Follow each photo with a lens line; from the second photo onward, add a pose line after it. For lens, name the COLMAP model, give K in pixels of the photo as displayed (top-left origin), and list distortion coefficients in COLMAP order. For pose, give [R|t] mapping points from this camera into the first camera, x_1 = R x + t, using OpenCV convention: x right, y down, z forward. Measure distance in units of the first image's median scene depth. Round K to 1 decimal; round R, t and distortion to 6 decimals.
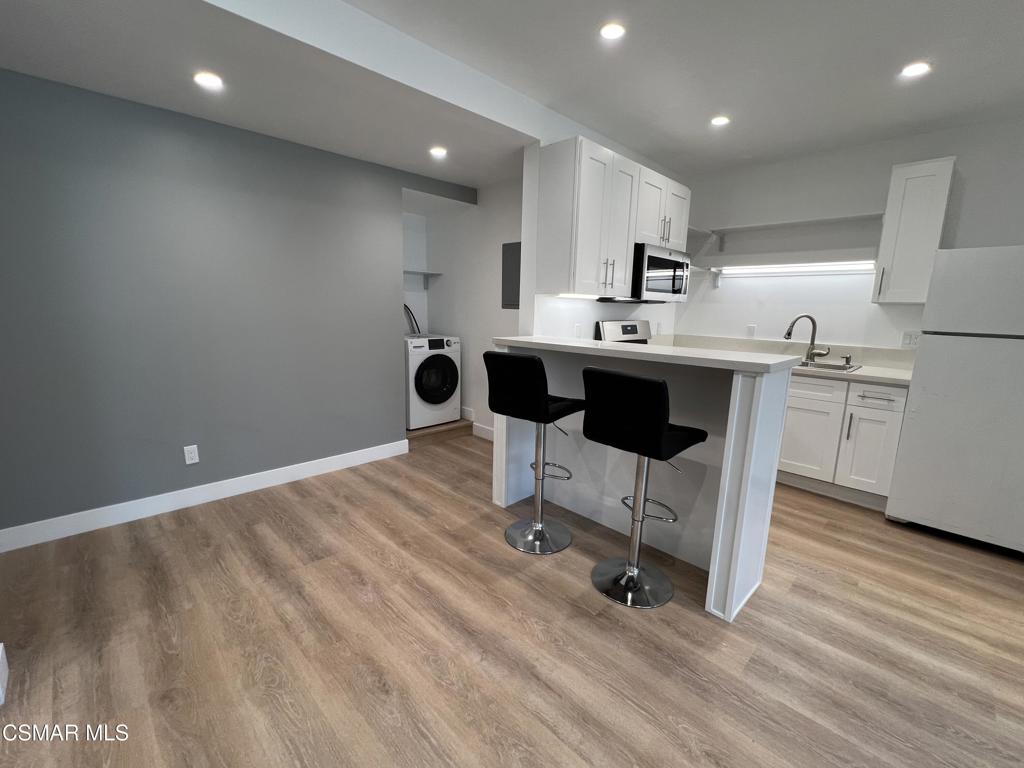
lens RADIAL K [[440.9, 0, 507.9], [0, 440.9, 383.0], [0, 0, 1]] dist [-0.005531, 0.001688]
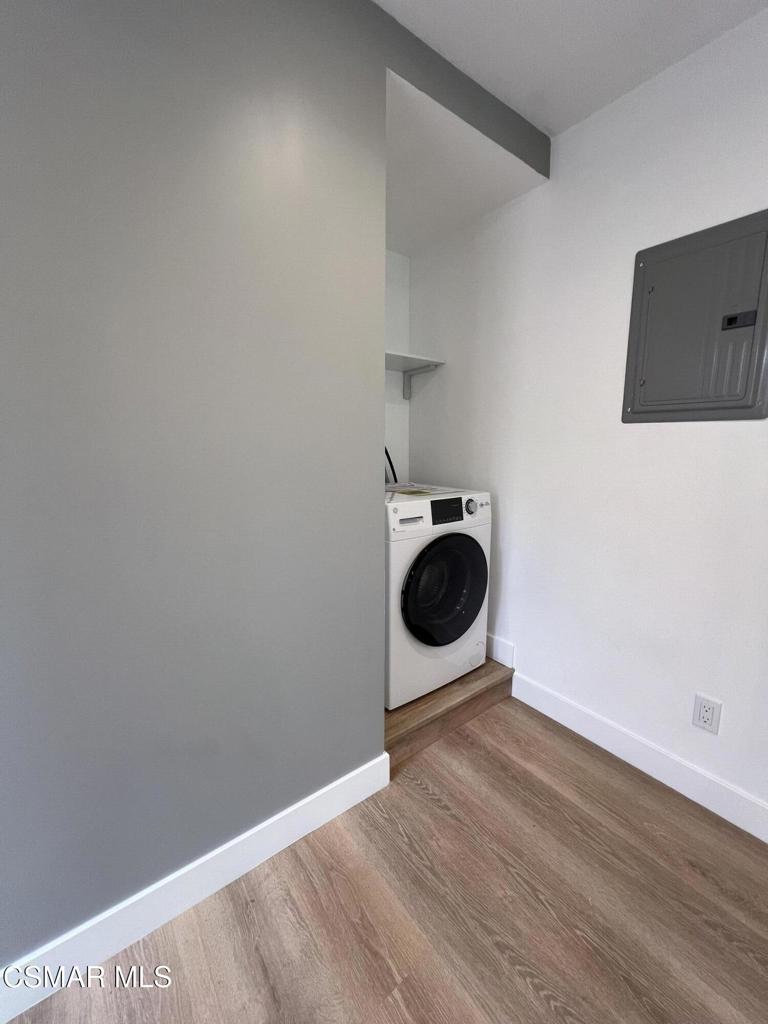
lens RADIAL K [[410.8, 0, 381.2], [0, 410.8, 507.8], [0, 0, 1]] dist [-0.003039, 0.000242]
pose [[0.990657, -0.001896, -0.136364, -0.235660], [-0.001139, 0.999753, -0.022175, -0.112206], [0.136372, 0.022123, 0.990411, 0.807565]]
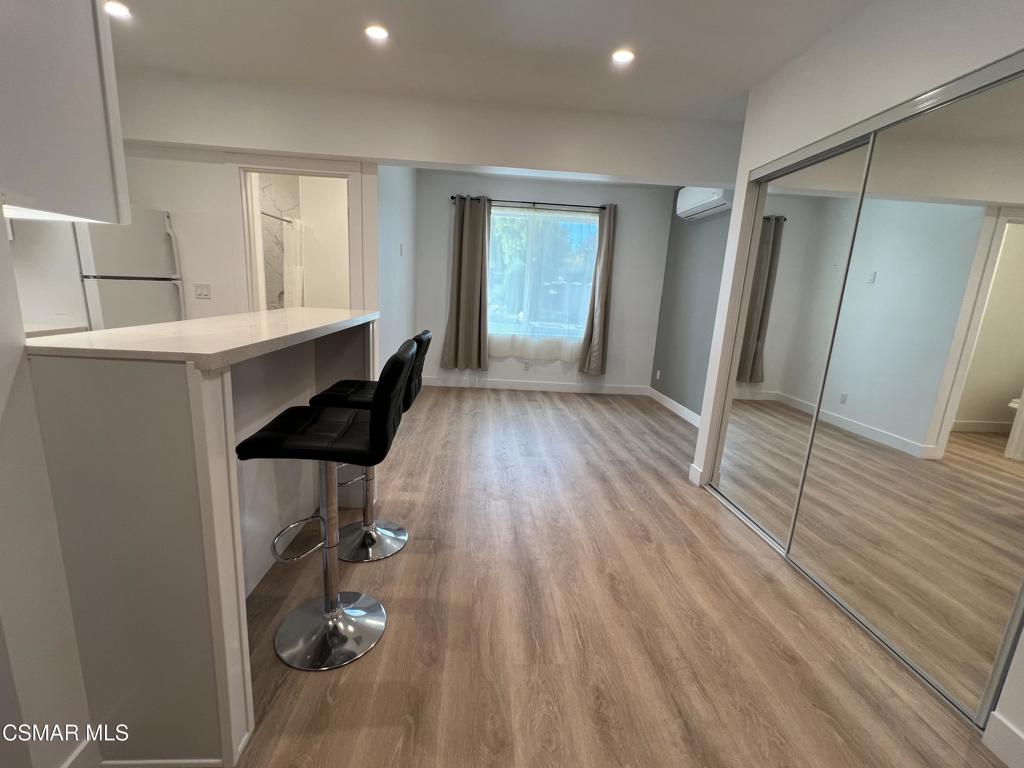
lens RADIAL K [[440.9, 0, 507.2], [0, 440.9, 382.7], [0, 0, 1]] dist [-0.005531, 0.001688]
pose [[-0.745623, -0.202451, 0.634870, -0.392098], [0.043263, 0.936015, 0.349291, -0.175135], [-0.664962, 0.287906, -0.689156, 0.996245]]
